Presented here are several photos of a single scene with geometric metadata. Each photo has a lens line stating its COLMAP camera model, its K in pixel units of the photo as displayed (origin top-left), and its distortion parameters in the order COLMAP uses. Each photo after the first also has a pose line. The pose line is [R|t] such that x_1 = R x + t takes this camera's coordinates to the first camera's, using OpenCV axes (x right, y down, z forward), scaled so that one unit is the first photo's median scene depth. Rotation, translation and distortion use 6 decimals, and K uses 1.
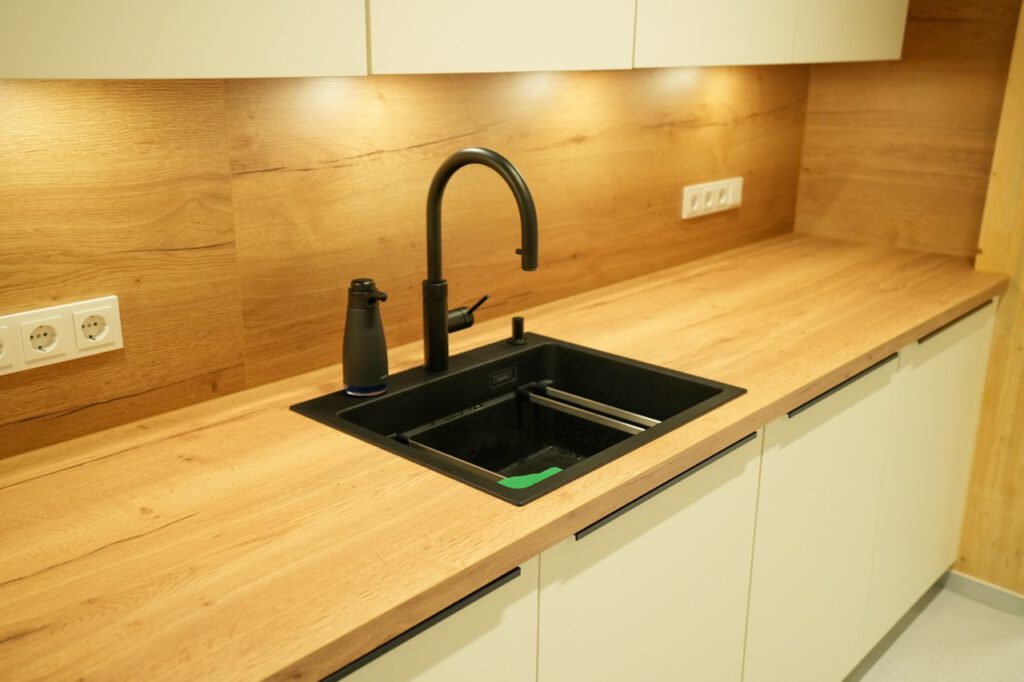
lens RADIAL K [[963.6, 0, 512.0], [0, 963.6, 341.0], [0, 0, 1]] dist [0.056602, -0.000791]
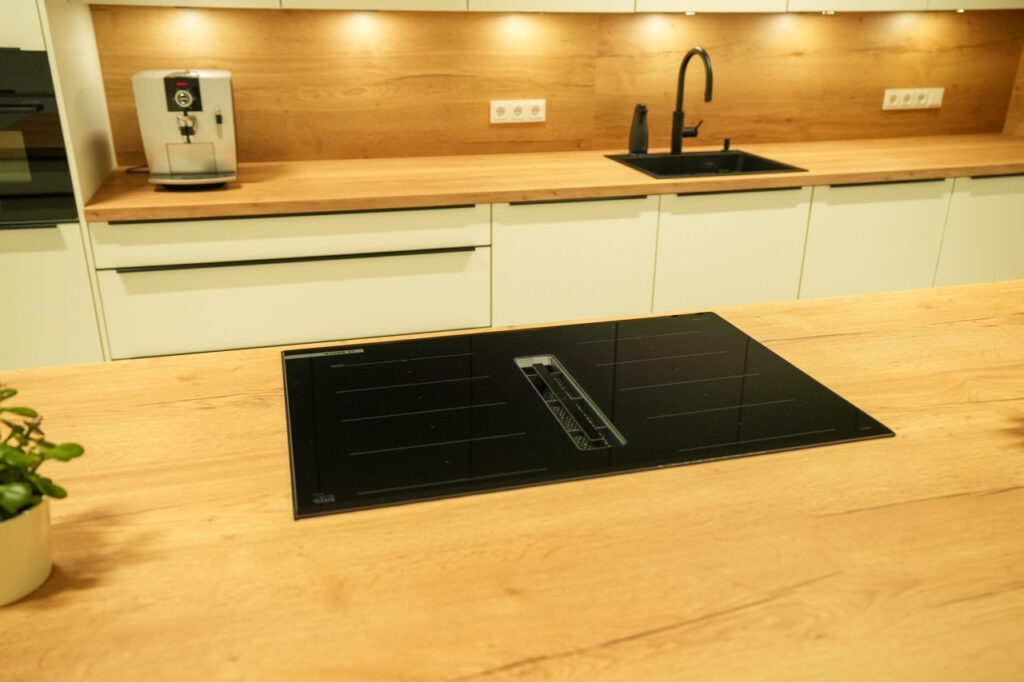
lens RADIAL K [[845.3, 0, 512.0], [0, 845.3, 341.0], [0, 0, 1]] dist [0.013541, 0.059820]
pose [[0.843793, 0.191511, -0.501335, 0.609336], [-0.156985, 0.981381, 0.110668, 0.272104], [0.513195, -0.014679, 0.858147, -0.789966]]
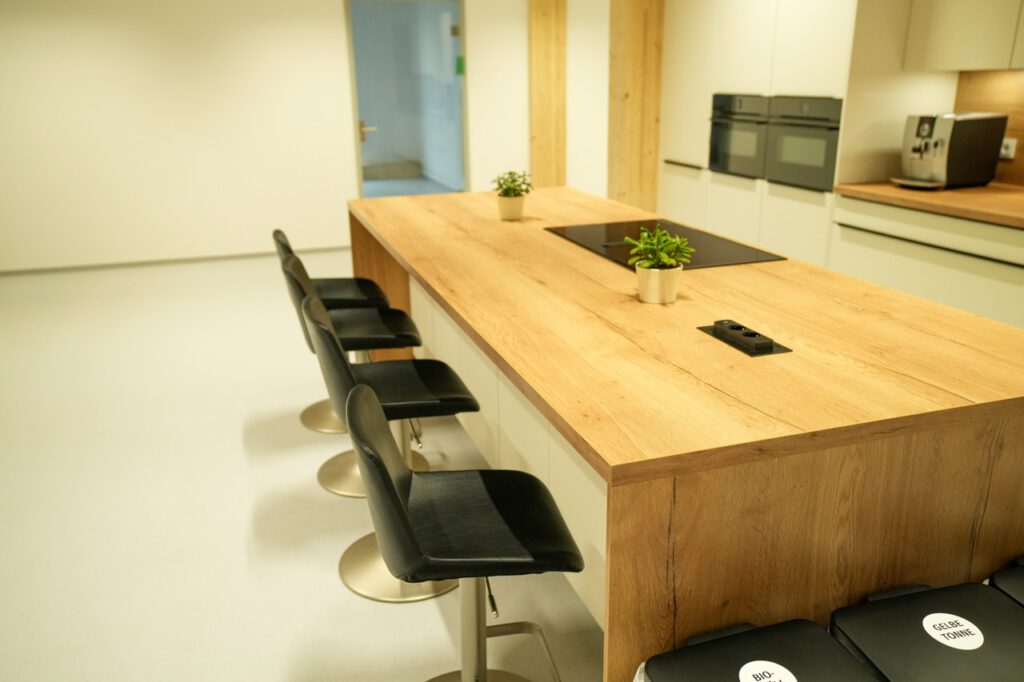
lens RADIAL K [[812.2, 0, 512.0], [0, 812.2, 341.0], [0, 0, 1]] dist [0.036227, 0.002049]
pose [[-0.489881, 0.270869, -0.828641, 1.722181], [-0.248027, 0.867923, 0.430340, -0.043033], [0.835762, 0.416341, -0.357996, 0.211083]]
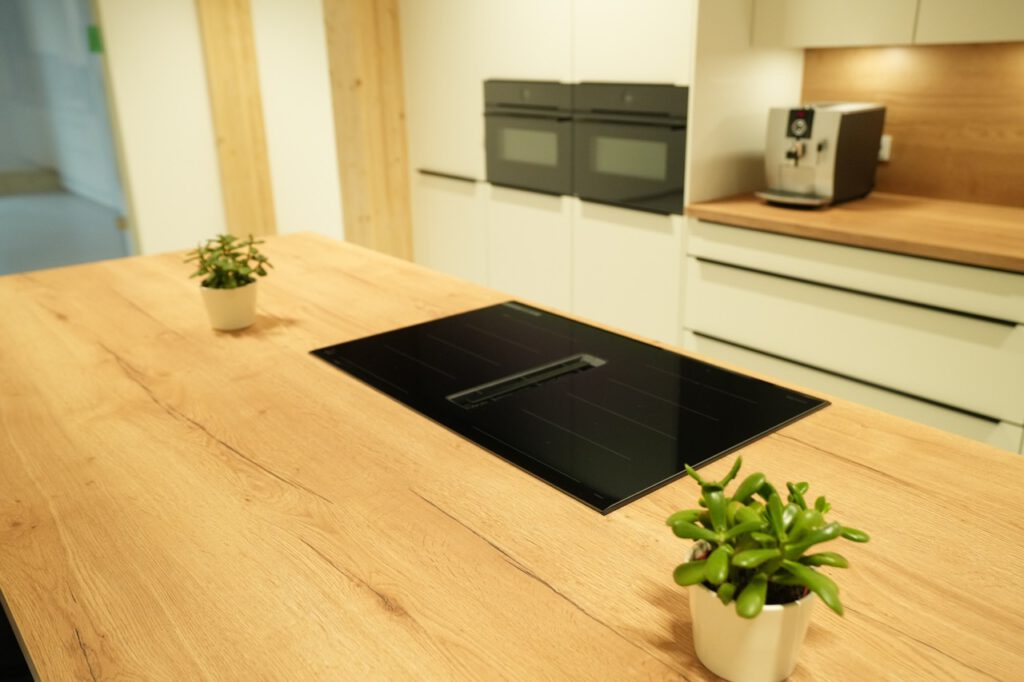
lens RADIAL K [[845.3, 0, 512.0], [0, 845.3, 341.0], [0, 0, 1]] dist [0.013541, 0.059820]
pose [[-0.144571, 0.315449, -0.937865, 1.043353], [-0.277844, 0.896748, 0.344449, 0.086543], [0.949685, 0.310378, -0.041998, -0.190681]]
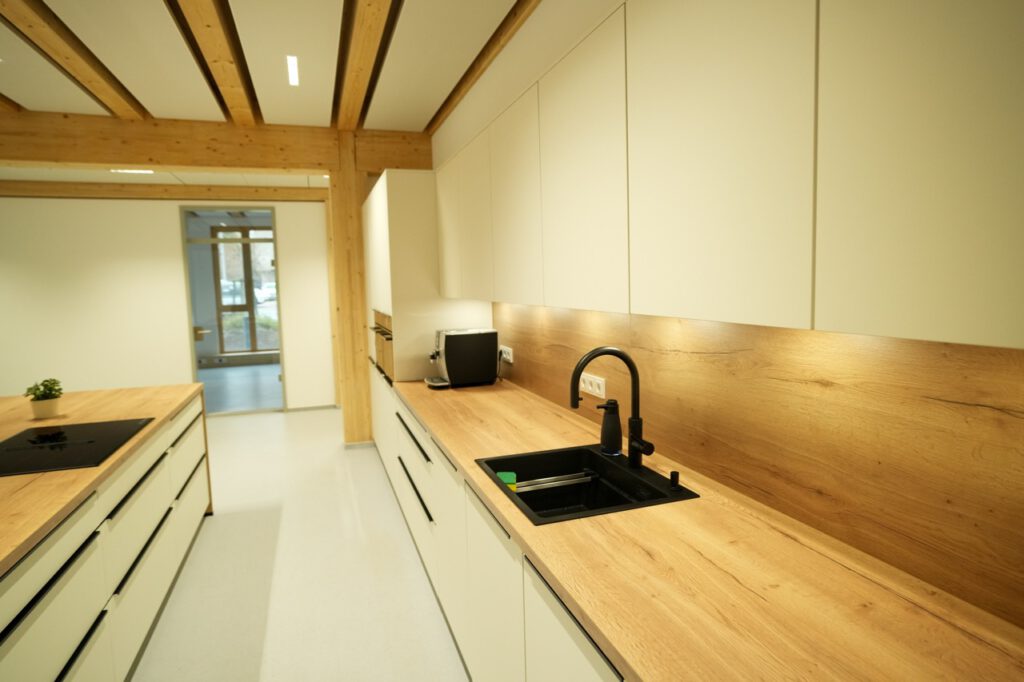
lens RADIAL K [[588.1, 0, 512.0], [0, 588.1, 341.0], [0, 0, 1]] dist [-0.047708, 0.034749]
pose [[-0.486604, 0.092081, -0.868756, 0.895716], [-0.239440, 0.942294, 0.233990, -0.366727], [0.840170, 0.321875, -0.436476, 1.124878]]
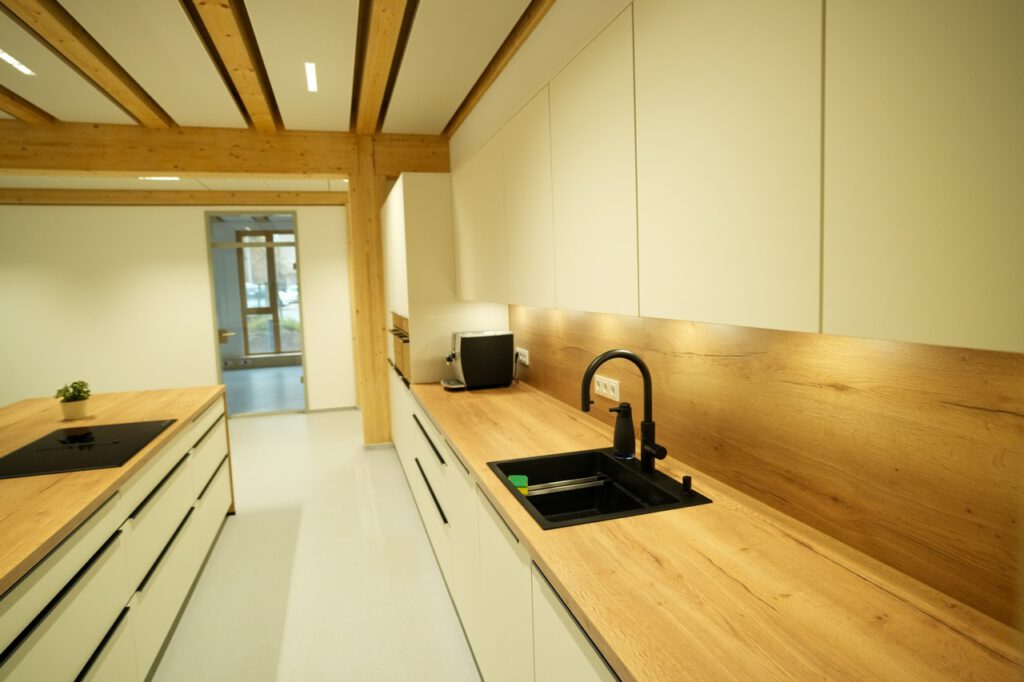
lens RADIAL K [[587.9, 0, 508.4], [0, 587.9, 340.9], [0, 0, 1]] dist [-0.046760, 0.033599]
pose [[-0.523489, 0.091733, -0.847080, 0.883728], [-0.226561, 0.943409, 0.242178, -0.373454], [0.821358, 0.318692, -0.473081, 1.138251]]
